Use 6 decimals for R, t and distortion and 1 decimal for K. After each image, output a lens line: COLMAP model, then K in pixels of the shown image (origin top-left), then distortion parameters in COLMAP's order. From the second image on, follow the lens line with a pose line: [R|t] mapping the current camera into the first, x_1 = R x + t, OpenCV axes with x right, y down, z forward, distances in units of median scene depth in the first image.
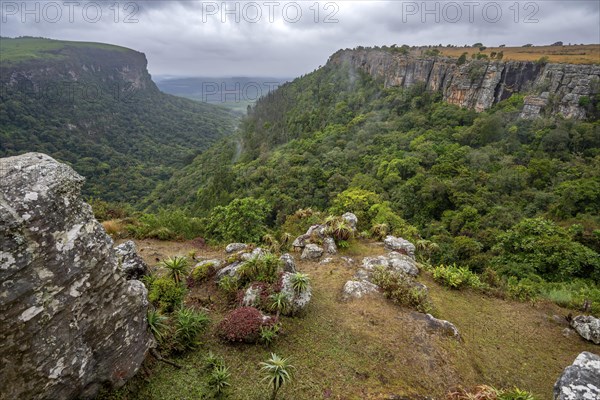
lens RADIAL K [[348.0, 0, 300.0], [0, 348.0, 200.0], [0, 0, 1]] dist [-0.003753, -0.000726]
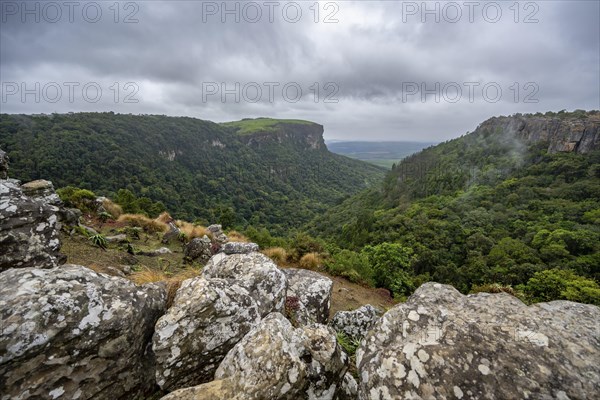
lens RADIAL K [[348.0, 0, 300.0], [0, 348.0, 200.0], [0, 0, 1]] dist [-0.003753, -0.000726]
pose [[0.810738, 0.101871, -0.576477, 0.277210], [-0.199614, 0.973833, -0.108642, 0.047513], [0.550325, 0.203153, 0.809859, -0.136151]]
